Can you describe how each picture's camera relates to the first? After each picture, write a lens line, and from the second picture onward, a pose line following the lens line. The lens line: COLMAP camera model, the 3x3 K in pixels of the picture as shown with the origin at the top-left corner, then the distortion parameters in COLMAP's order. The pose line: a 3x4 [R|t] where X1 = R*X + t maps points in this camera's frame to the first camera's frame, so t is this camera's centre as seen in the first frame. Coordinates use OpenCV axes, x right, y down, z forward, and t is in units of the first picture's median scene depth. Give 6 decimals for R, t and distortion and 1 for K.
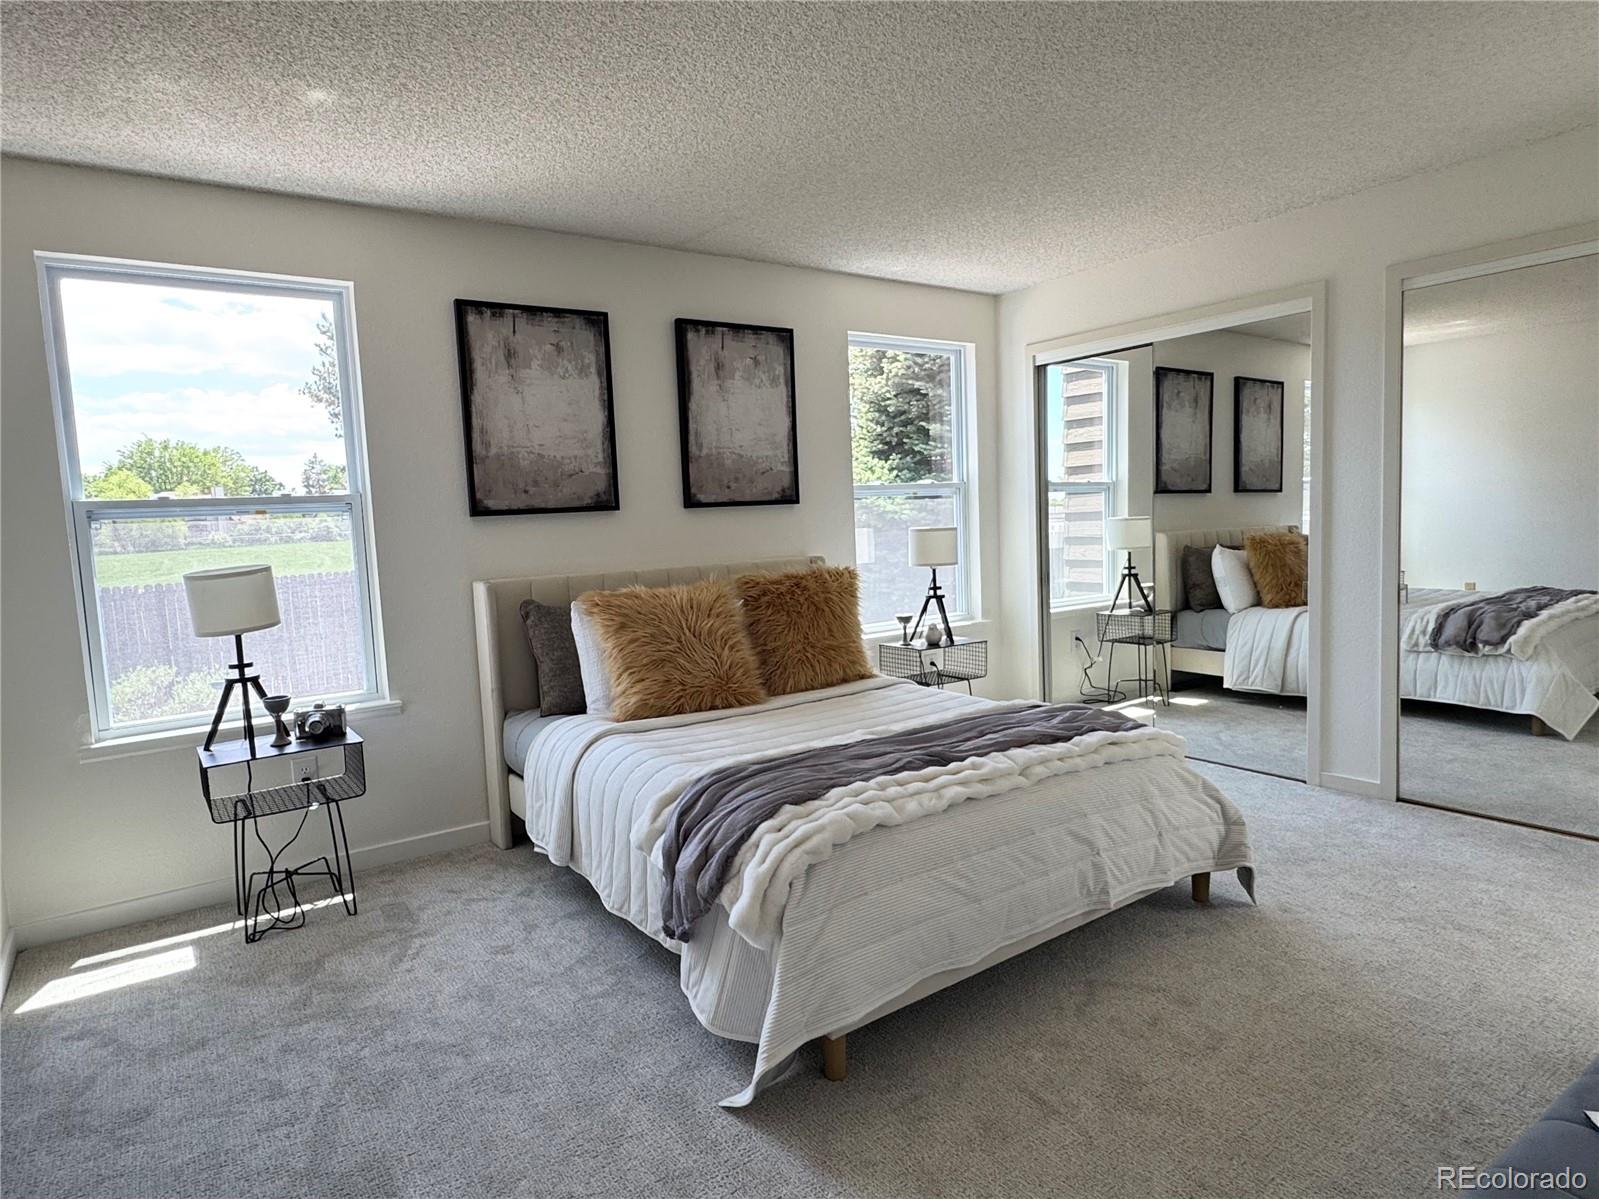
lens RADIAL K [[844.8, 0, 795.1], [0, 844.8, 601.6], [0, 0, 1]] dist [-0.002148, -0.000020]
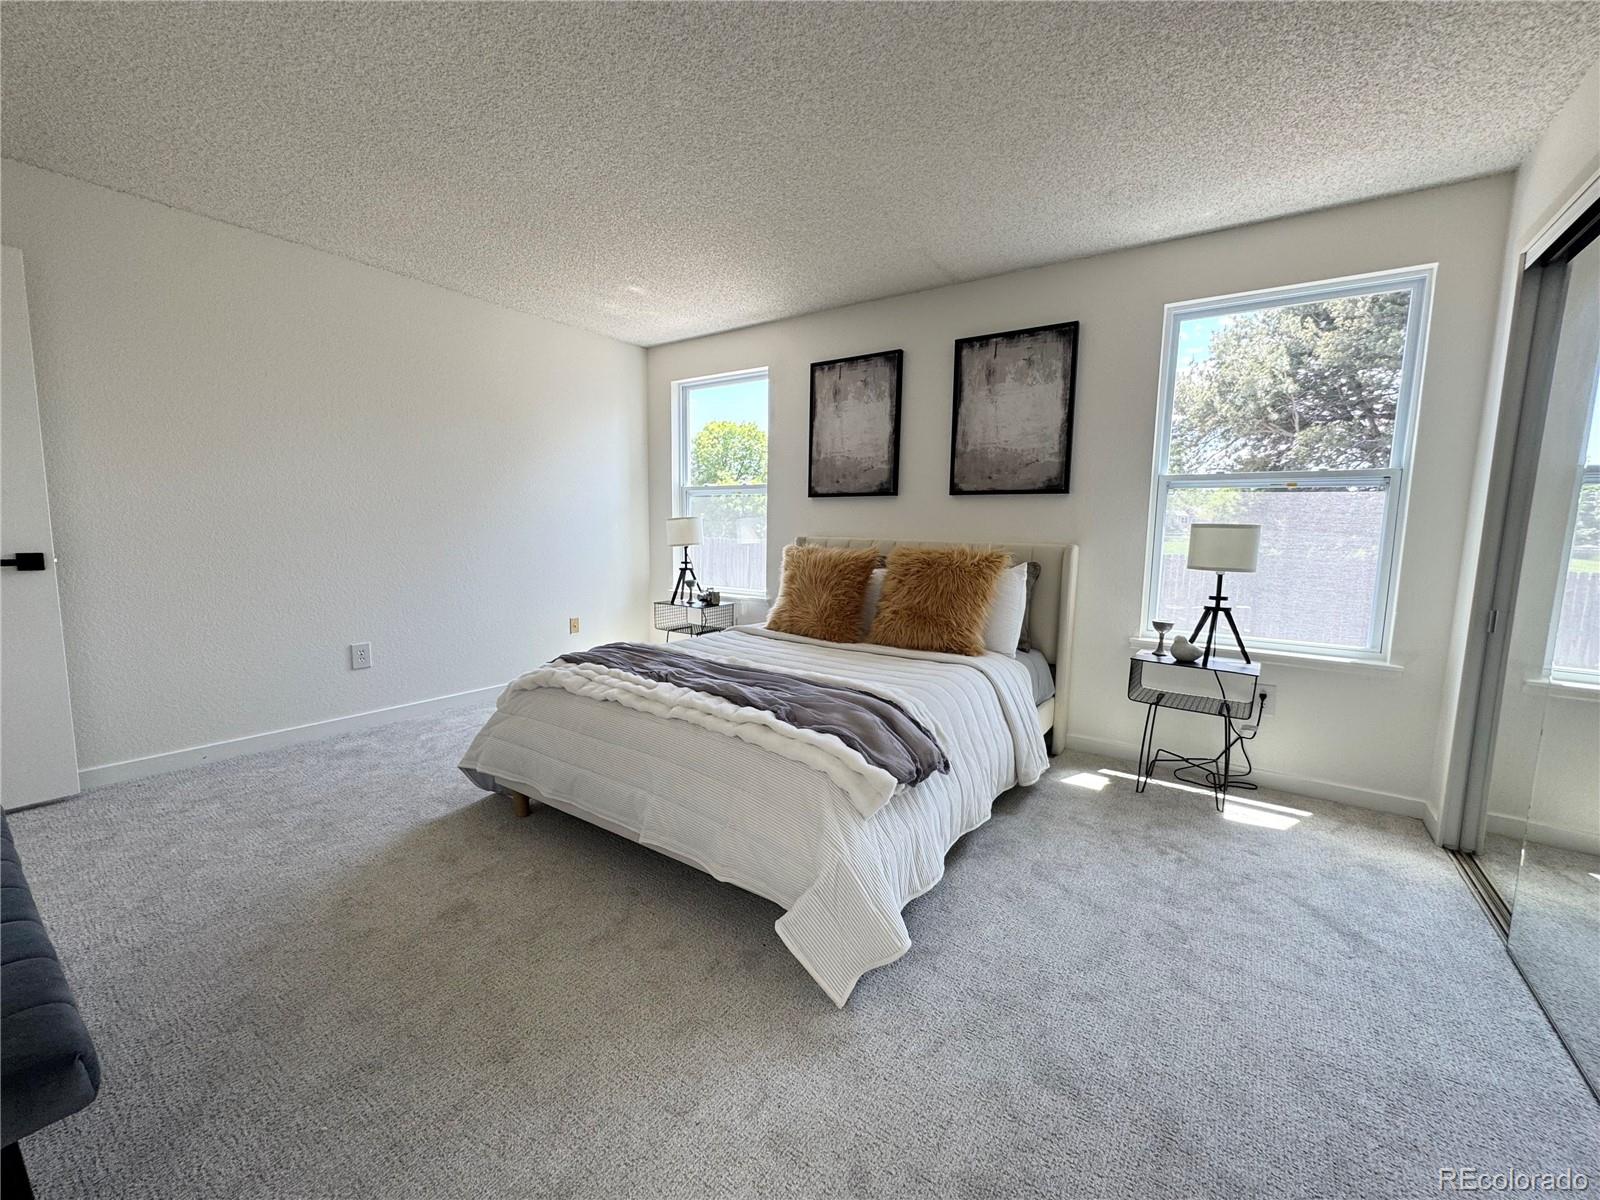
lens RADIAL K [[650.9, 0, 795.3], [0, 650.9, 590.7], [0, 0, 1]] dist [0.002733, -0.000172]
pose [[0.371907, 0.164764, -0.913530, 0.661950], [-0.108731, 0.985079, 0.133404, -0.071770], [0.921880, 0.049715, 0.384273, 0.410361]]
